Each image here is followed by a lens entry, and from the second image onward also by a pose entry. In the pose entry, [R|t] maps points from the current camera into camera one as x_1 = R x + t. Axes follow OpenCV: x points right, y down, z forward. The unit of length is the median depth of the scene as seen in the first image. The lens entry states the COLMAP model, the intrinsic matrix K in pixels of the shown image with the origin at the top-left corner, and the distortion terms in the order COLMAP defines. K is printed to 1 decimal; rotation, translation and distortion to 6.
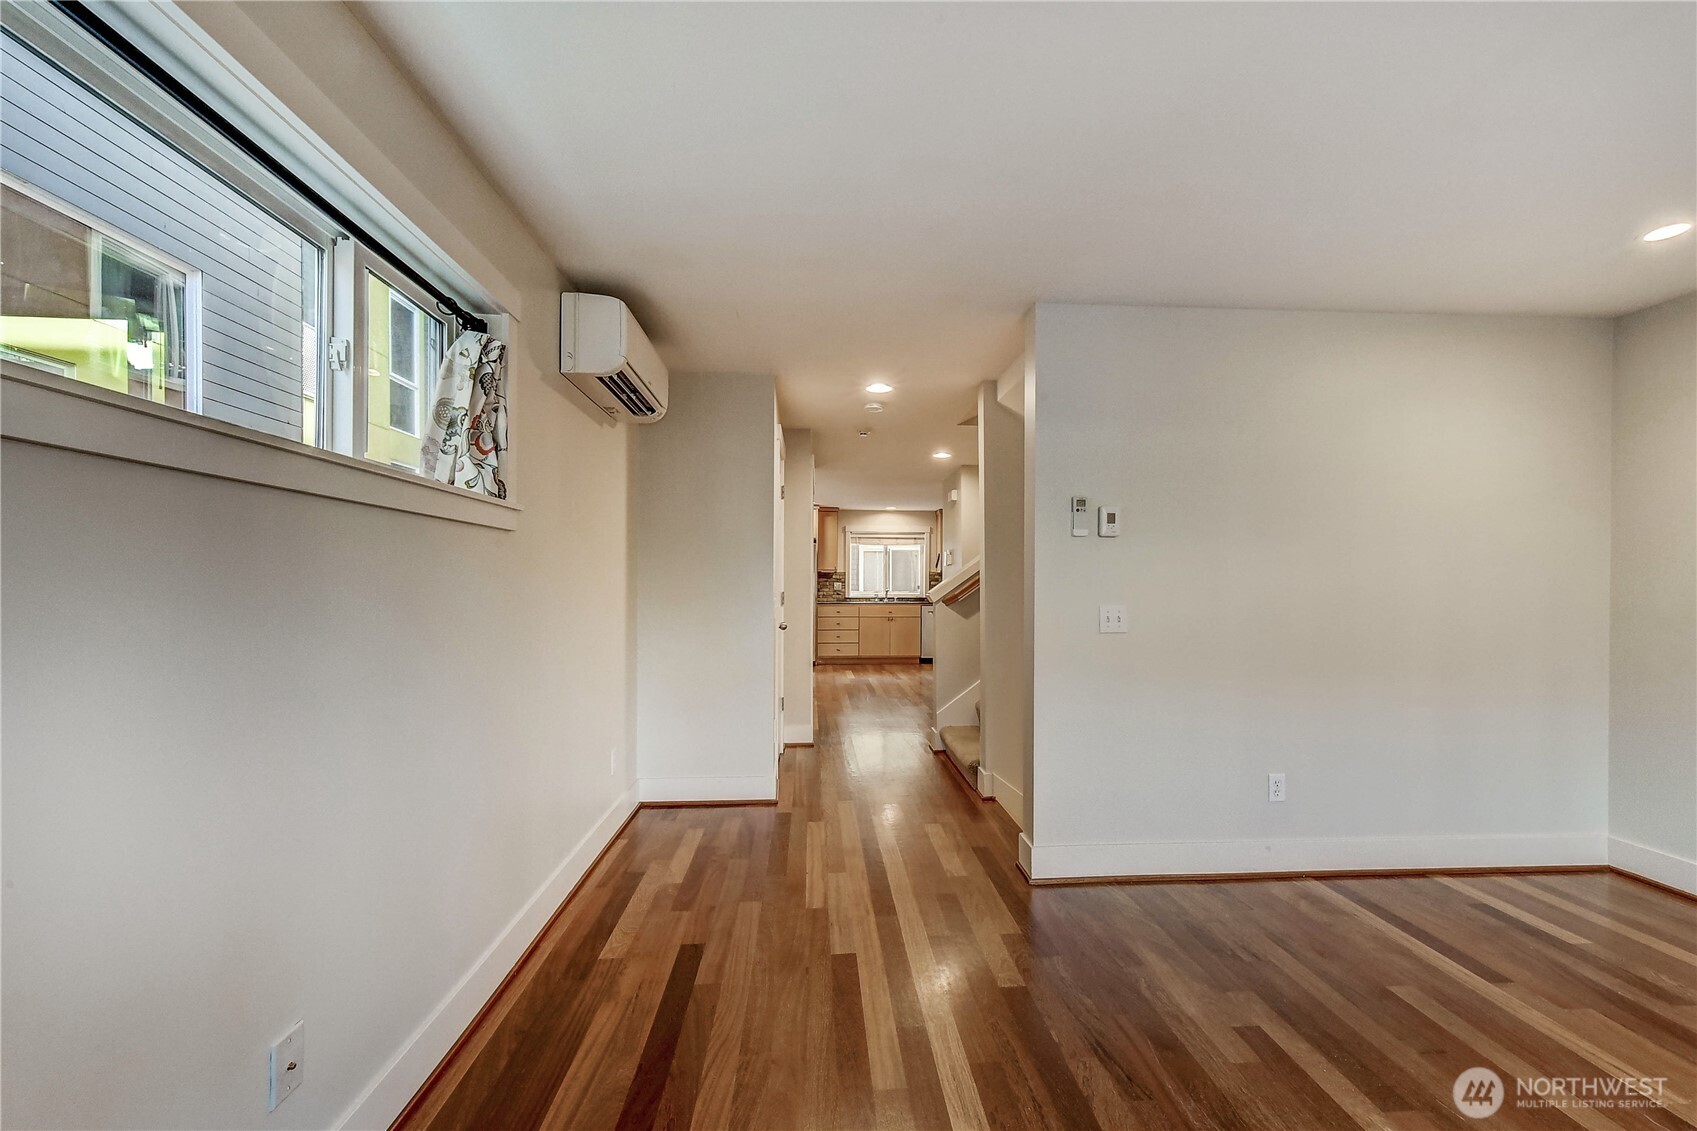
lens RADIAL K [[669.3, 0, 852.4], [0, 669.3, 593.6], [0, 0, 1]] dist [0.016043, -0.000143]
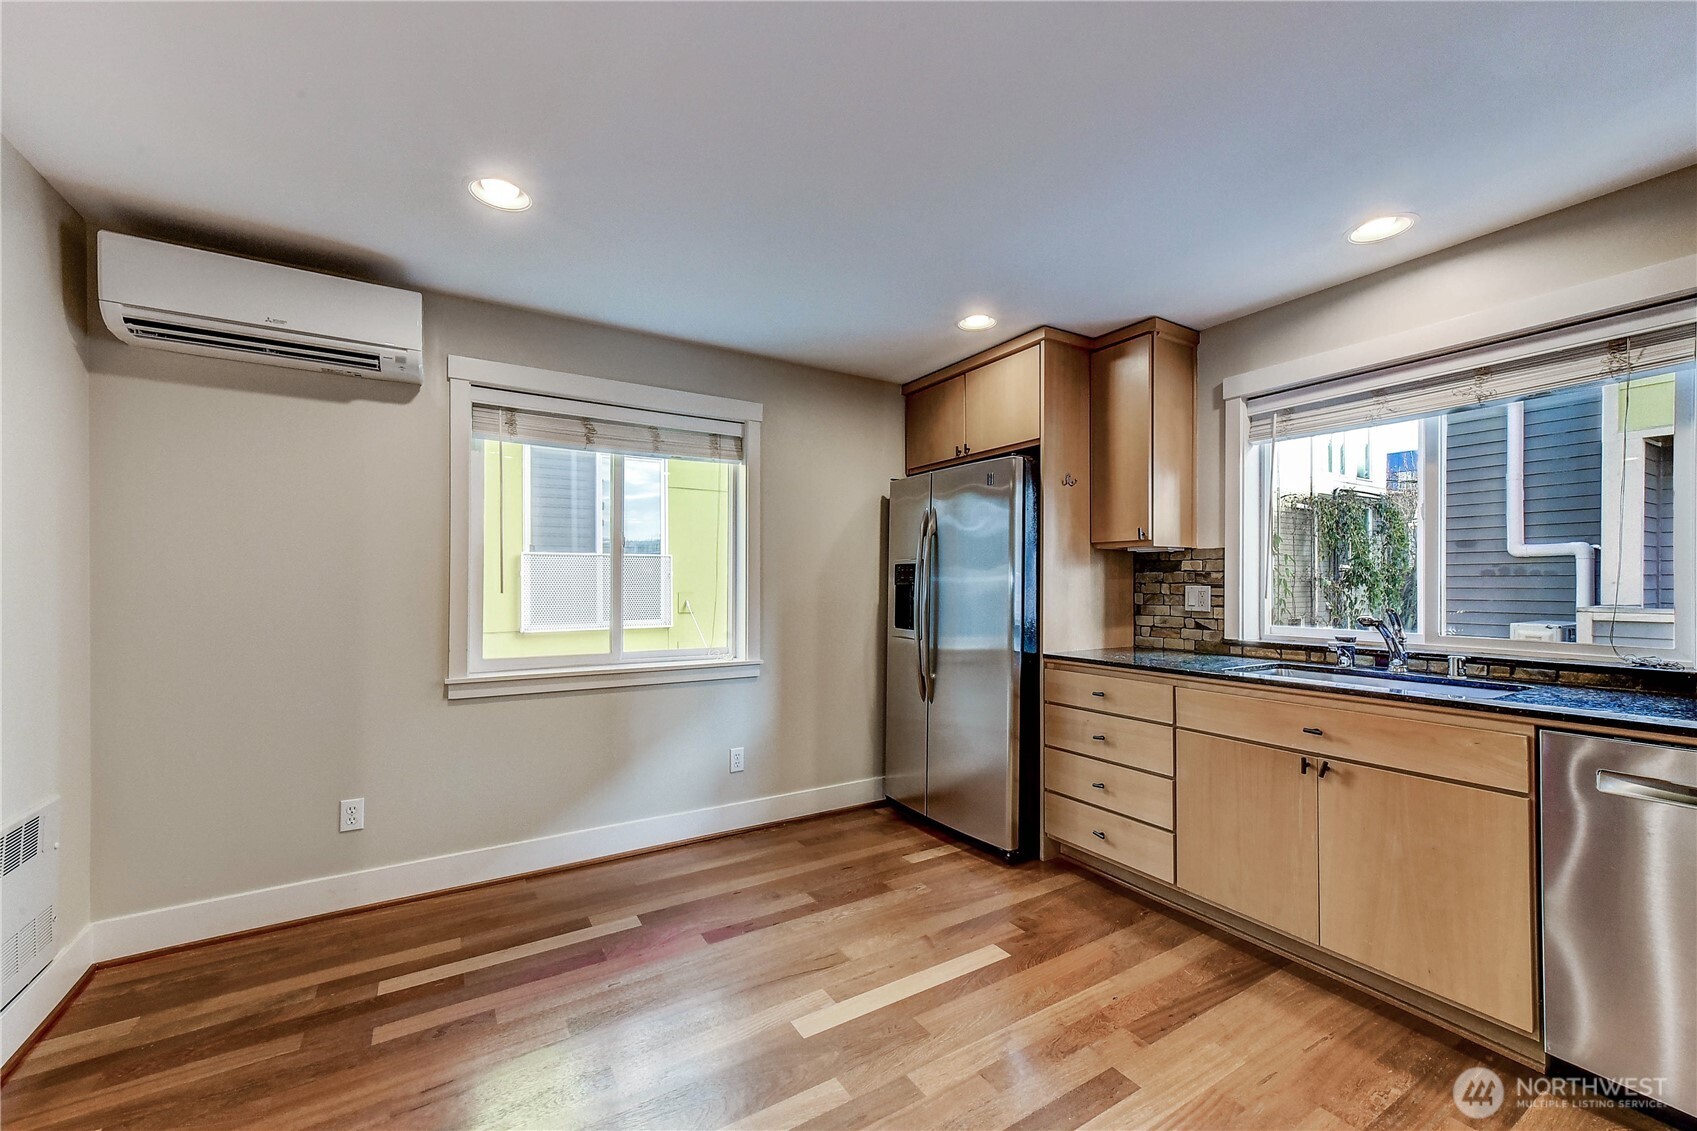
lens RADIAL K [[669.3, 0, 856.1], [0, 669.3, 580.3], [0, 0, 1]] dist [0.016043, -0.000143]
pose [[0.472170, -0.008501, -0.881467, 0.162729], [-0.008814, 0.999858, -0.014365, -0.013383], [0.881464, 0.014552, 0.472028, 0.735225]]
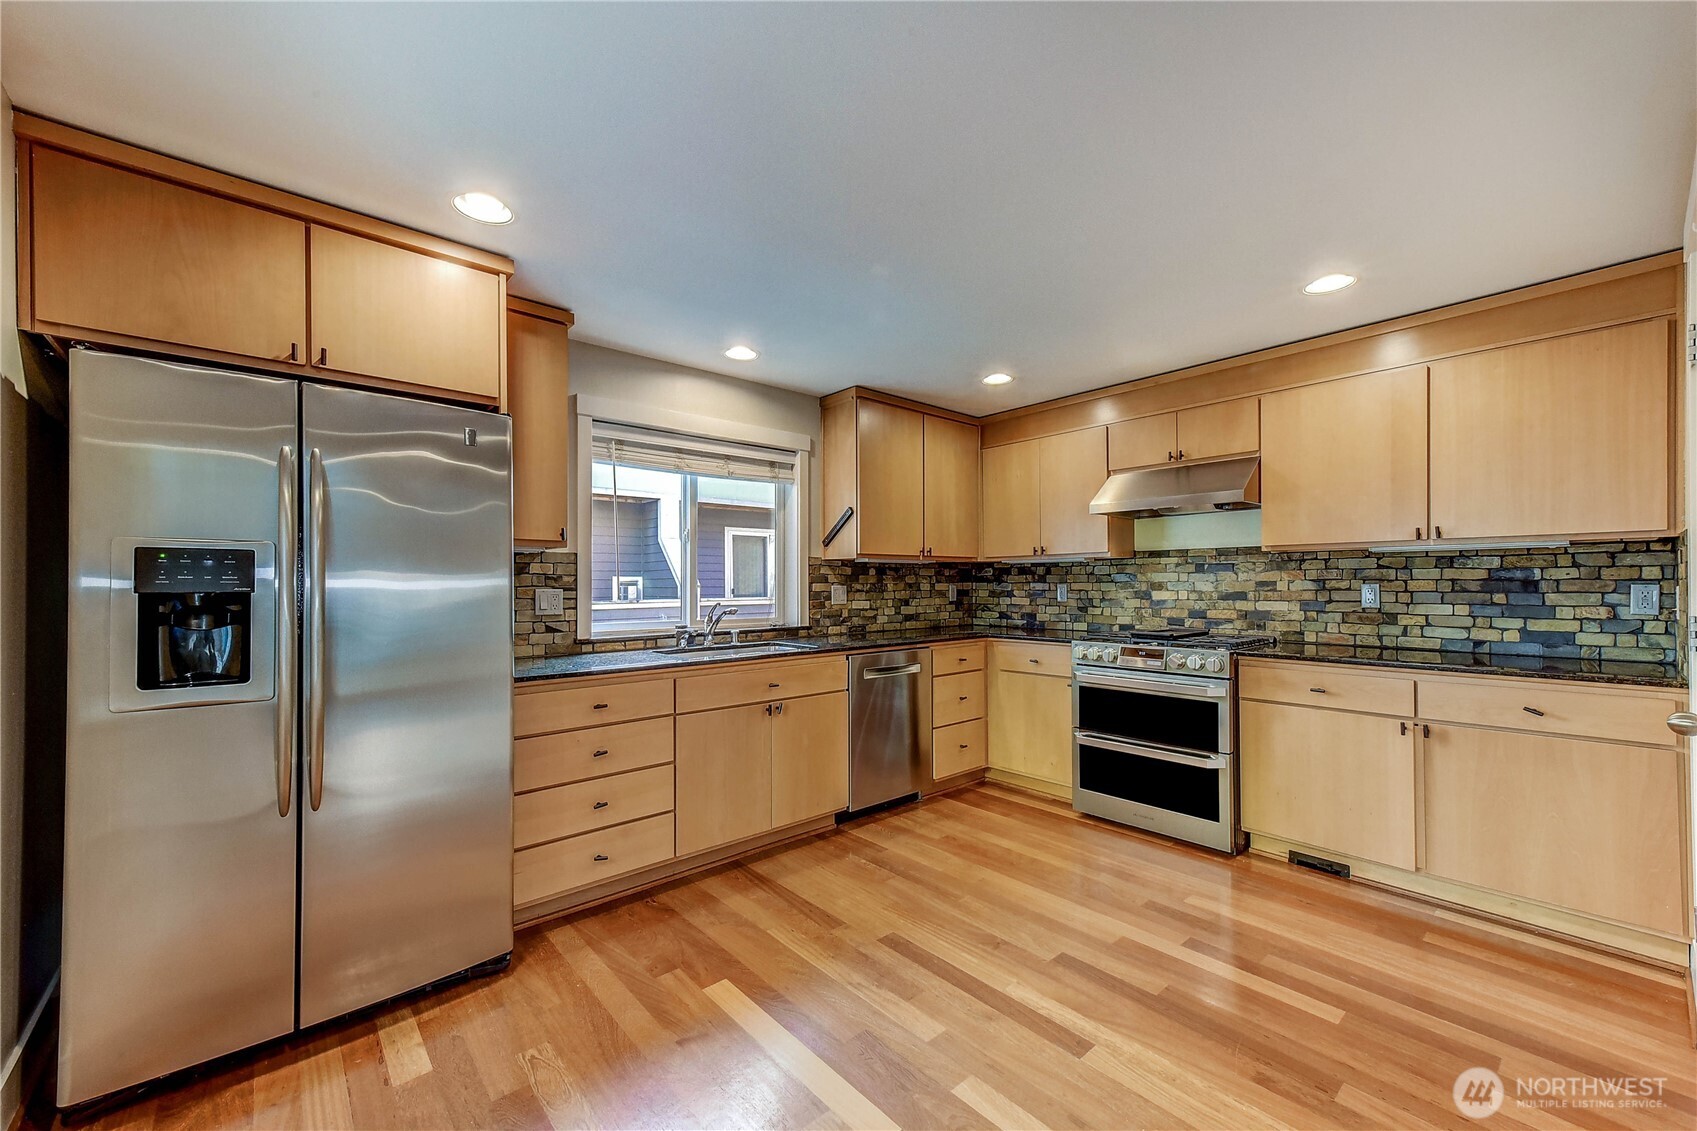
lens RADIAL K [[669.3, 0, 846.3], [0, 669.3, 580.0], [0, 0, 1]] dist [0.016043, -0.000143]
pose [[0.796930, -0.003761, 0.604060, -0.093637], [0.016902, 0.999728, -0.016074, -0.013615], [-0.603835, 0.023019, 0.796777, 0.695868]]
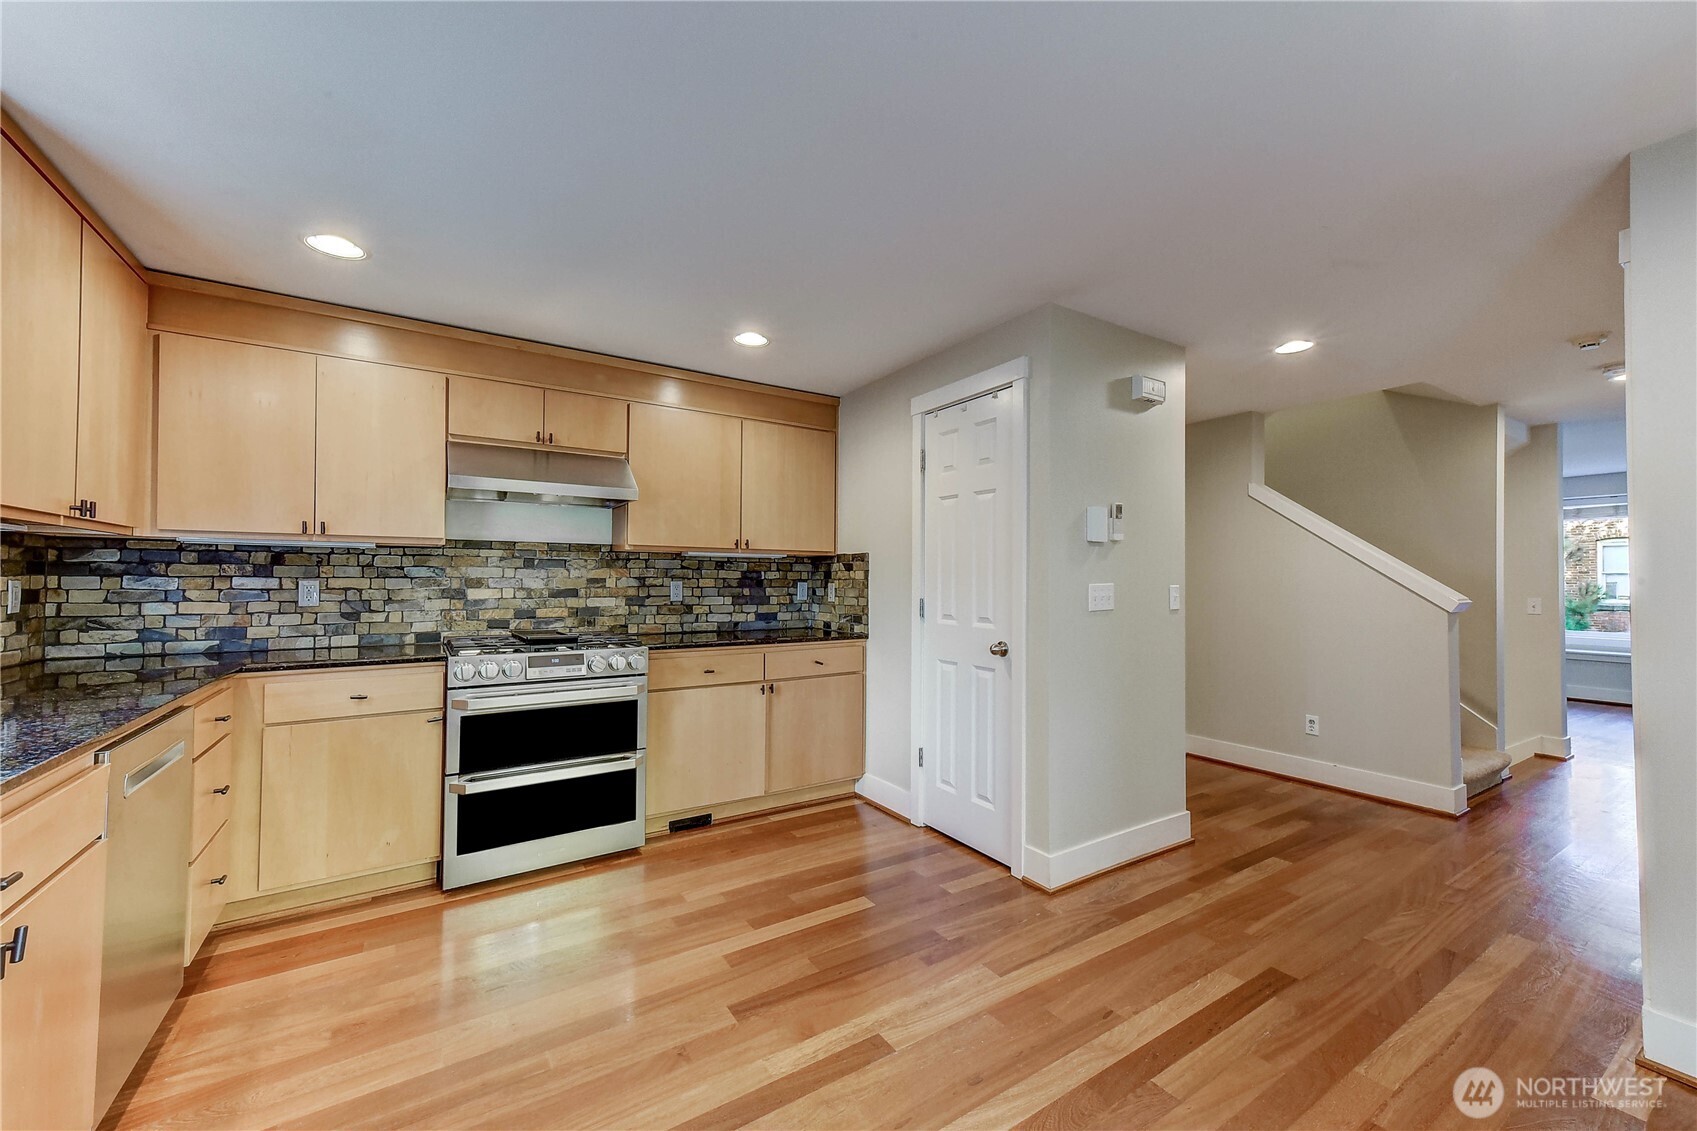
lens RADIAL K [[669.3, 0, 862.6], [0, 669.3, 565.8], [0, 0, 1]] dist [0.016043, -0.000143]
pose [[-0.501351, 0.010915, 0.865175, -0.090877], [0.006175, 0.999940, -0.009037, -0.017247], [-0.865222, 0.000812, -0.501389, 0.887835]]
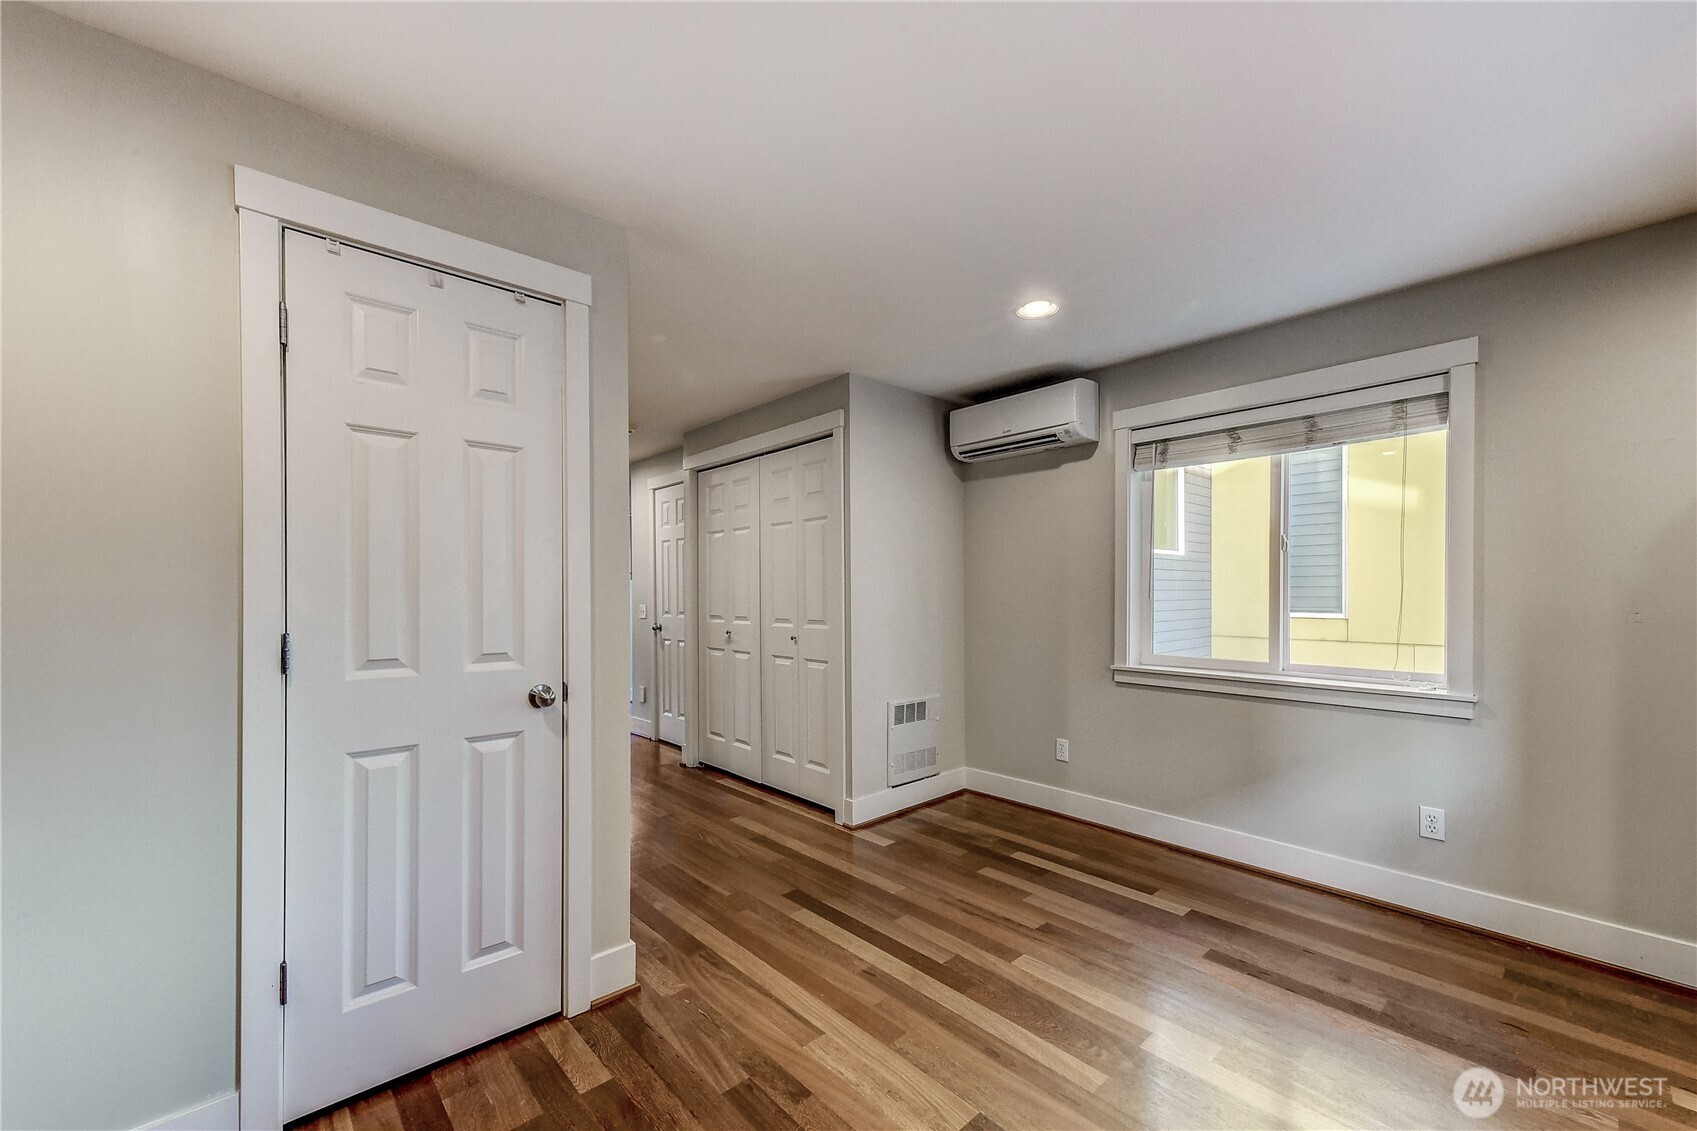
lens RADIAL K [[669.3, 0, 855.1], [0, 669.3, 592.0], [0, 0, 1]] dist [0.016043, -0.000143]
pose [[-0.773025, -0.002560, -0.634370, 0.169145], [-0.007471, 0.999959, 0.005068, -0.014759], [0.634331, 0.008657, -0.773013, 0.894370]]
